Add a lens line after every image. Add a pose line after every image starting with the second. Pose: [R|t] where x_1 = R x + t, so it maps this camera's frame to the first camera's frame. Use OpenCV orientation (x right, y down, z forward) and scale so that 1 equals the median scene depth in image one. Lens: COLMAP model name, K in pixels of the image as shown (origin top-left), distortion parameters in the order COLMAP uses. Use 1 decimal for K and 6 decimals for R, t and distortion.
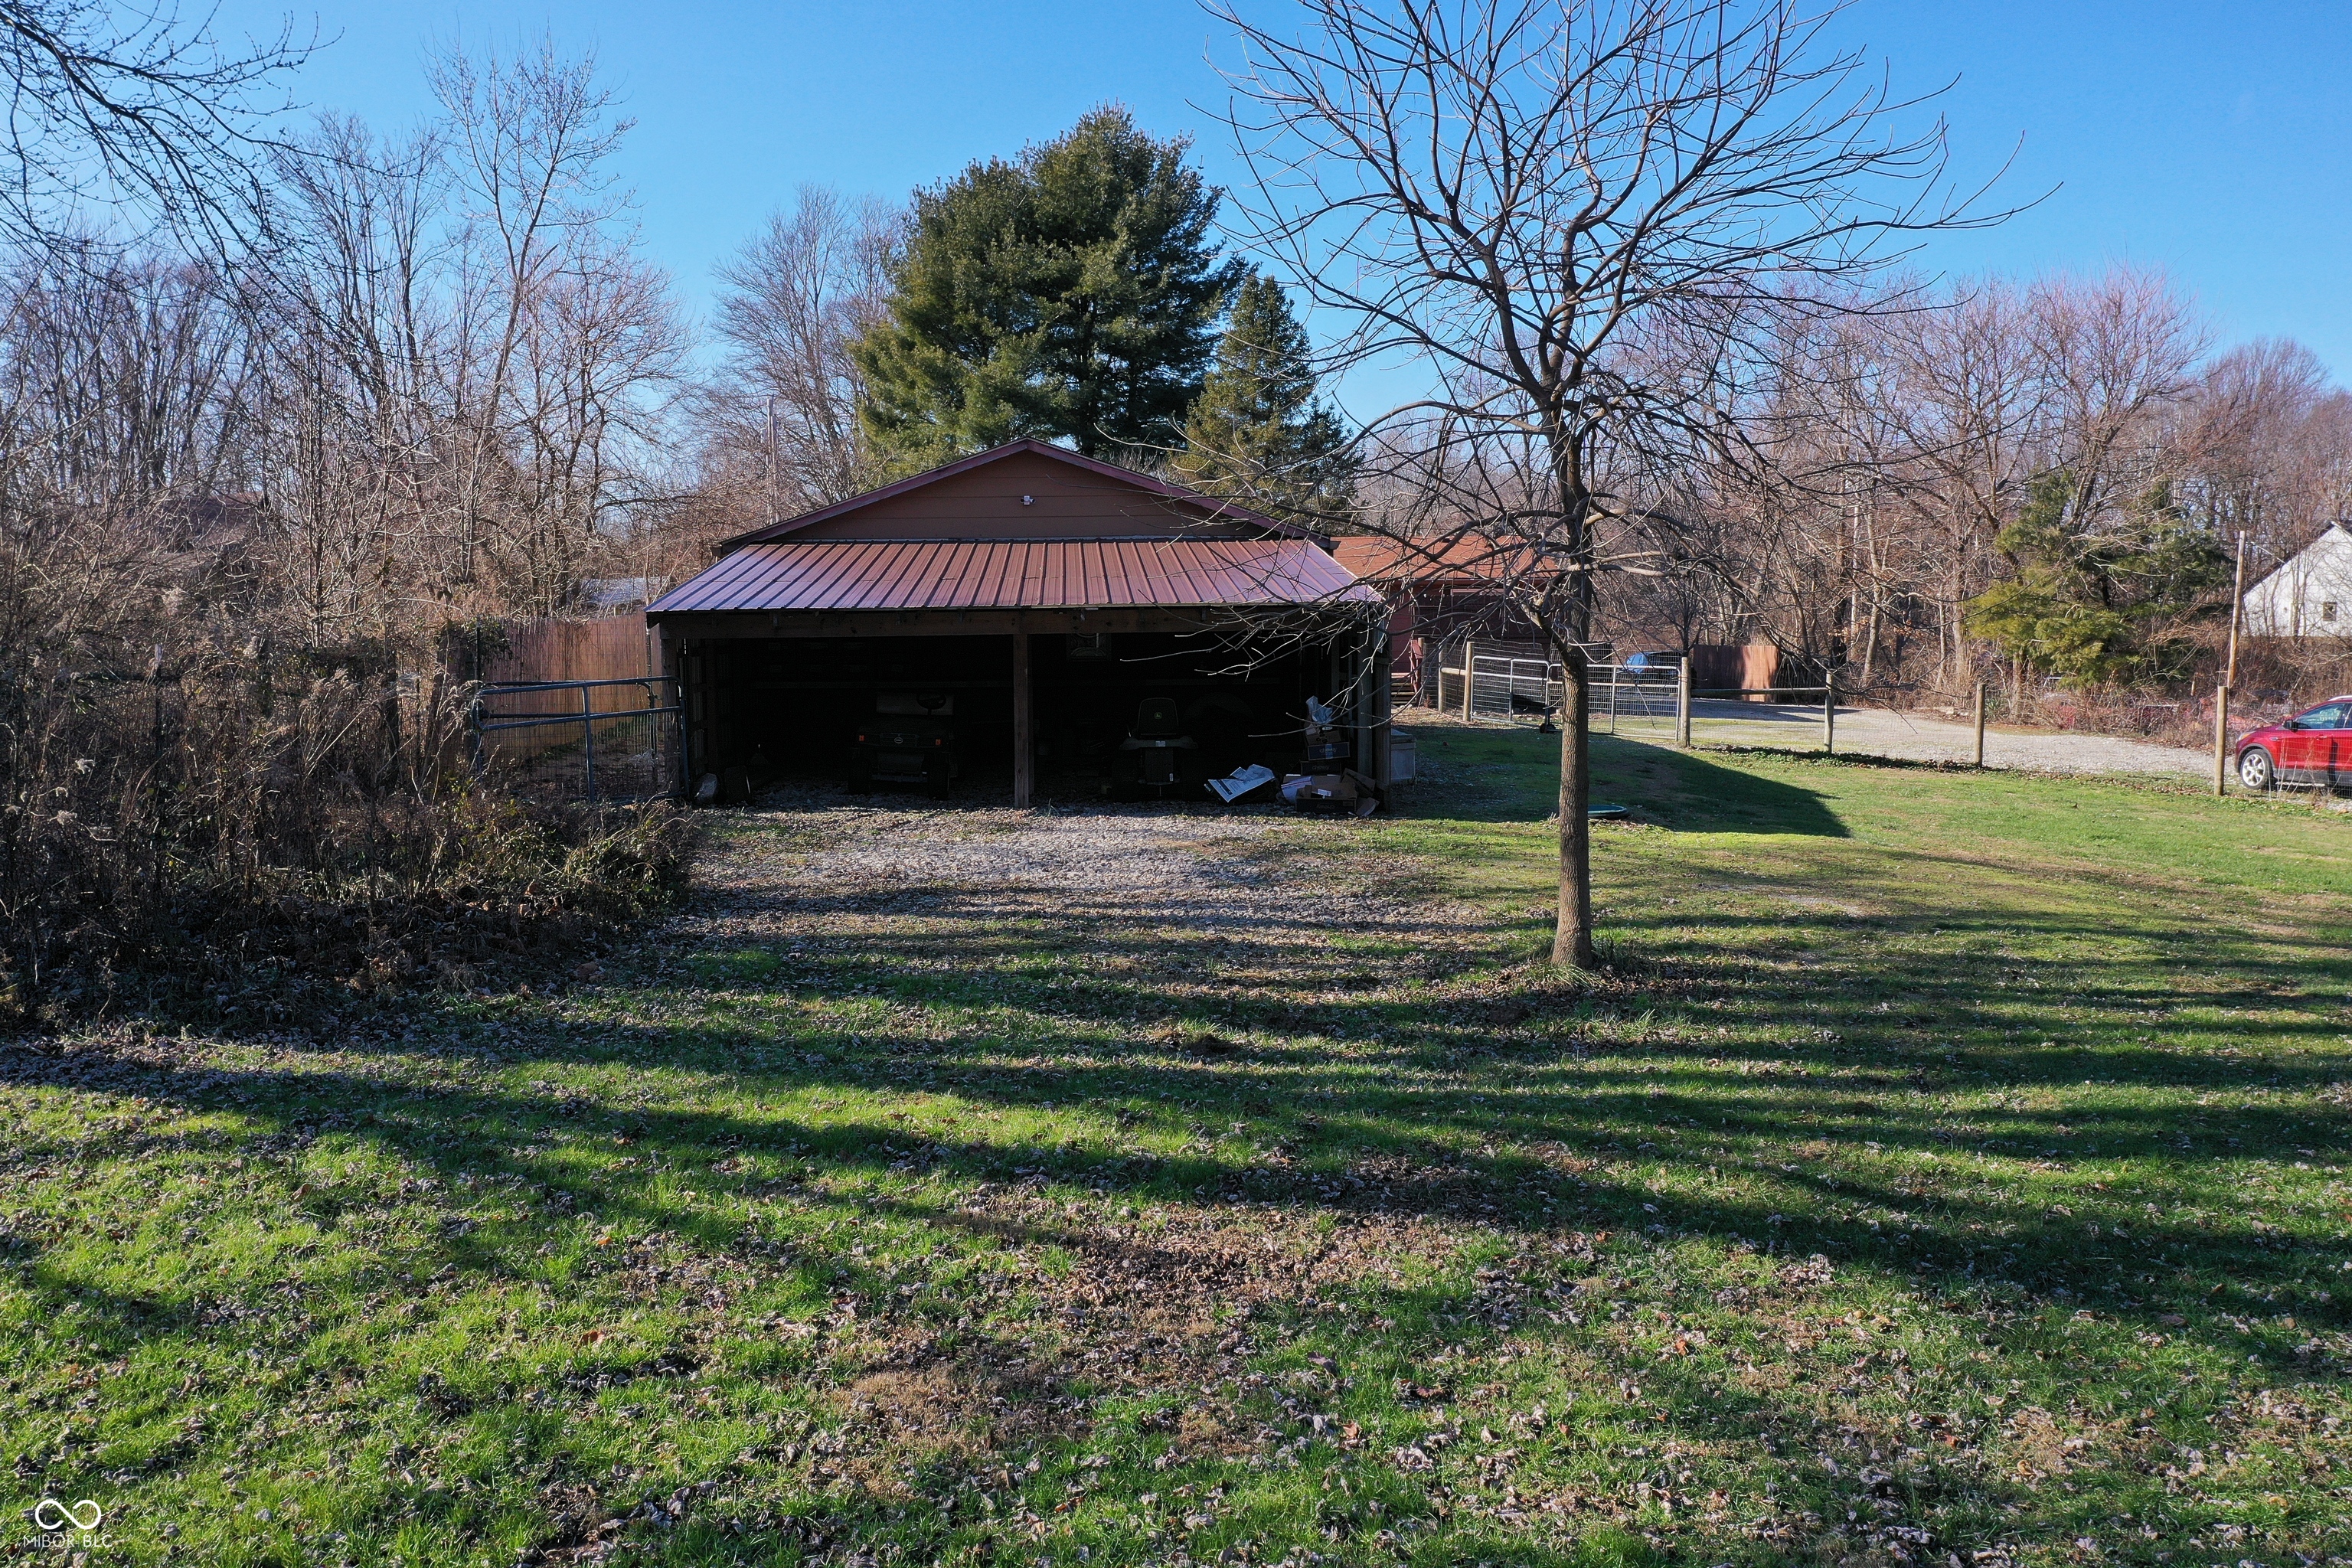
lens RADIAL K [[1901.6, 0, 1176.0], [0, 1901.6, 784.0], [0, 0, 1]] dist [-0.001766, 0.000299]
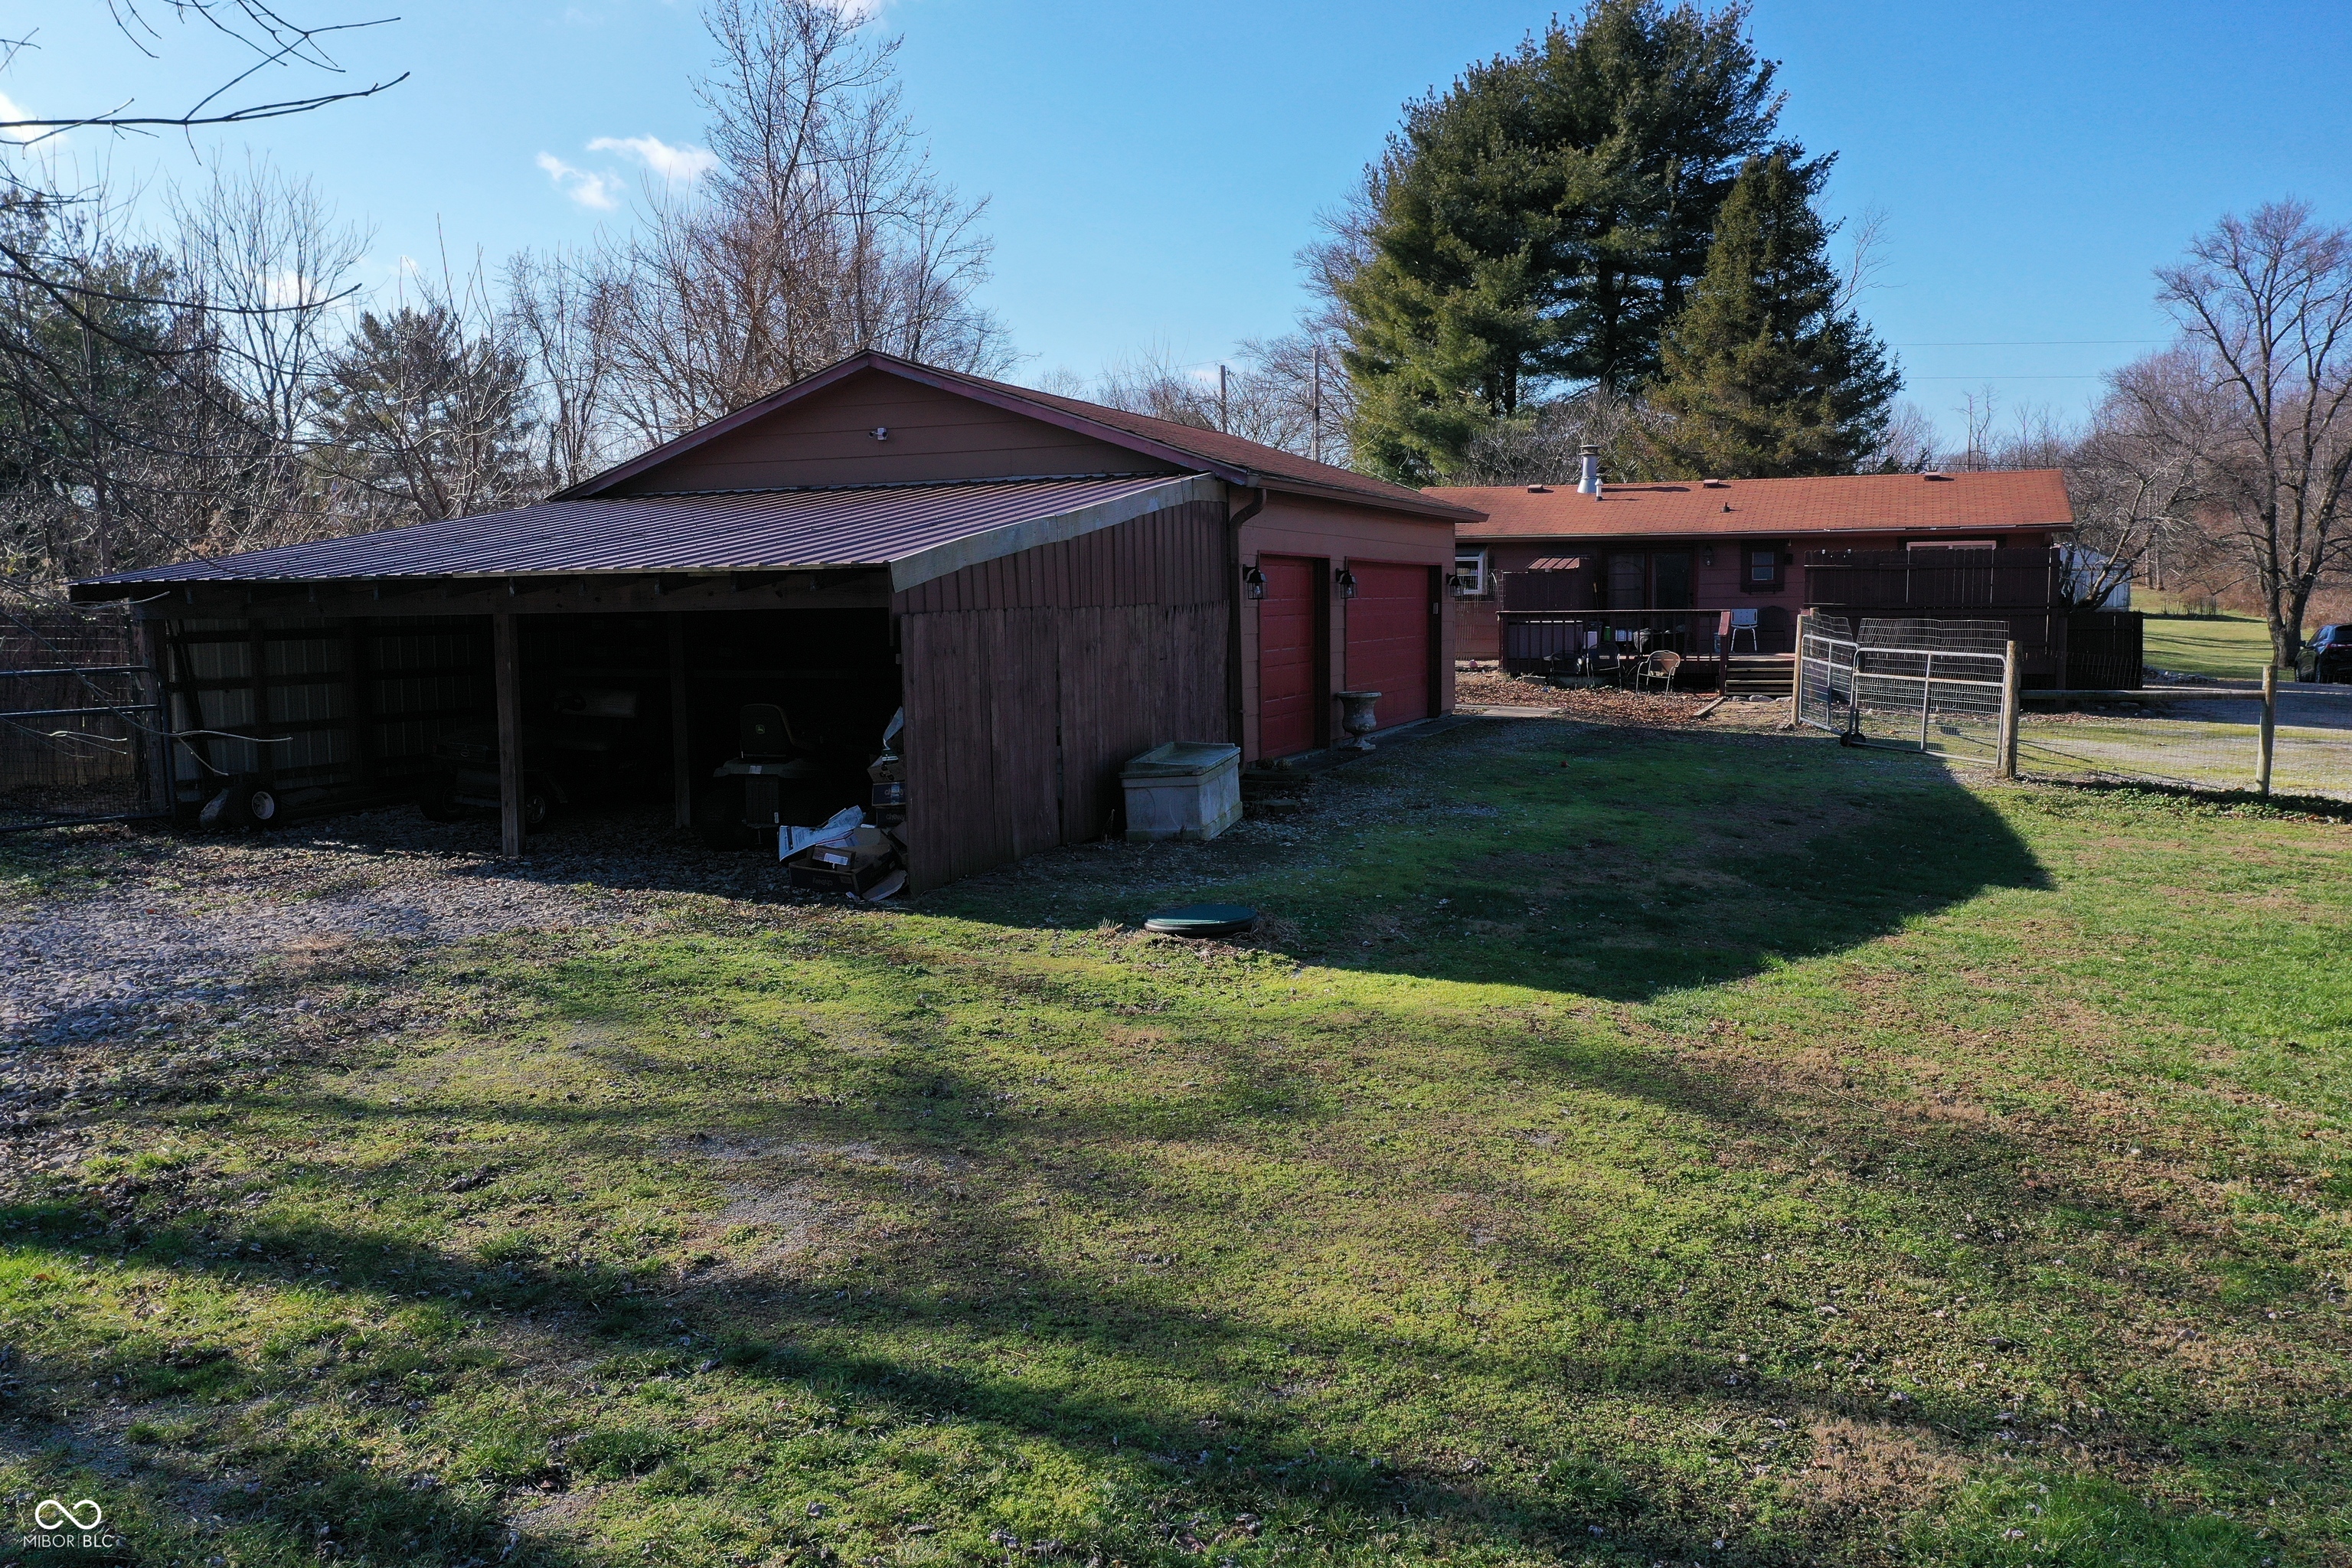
lens RADIAL K [[1901.6, 0, 1176.0], [0, 1901.6, 784.0], [0, 0, 1]] dist [-0.001766, 0.000299]
pose [[0.913296, 0.033516, -0.405916, 0.140298], [-0.027229, 0.999403, 0.021255, -0.011967], [0.406386, -0.008359, 0.913663, 0.150569]]
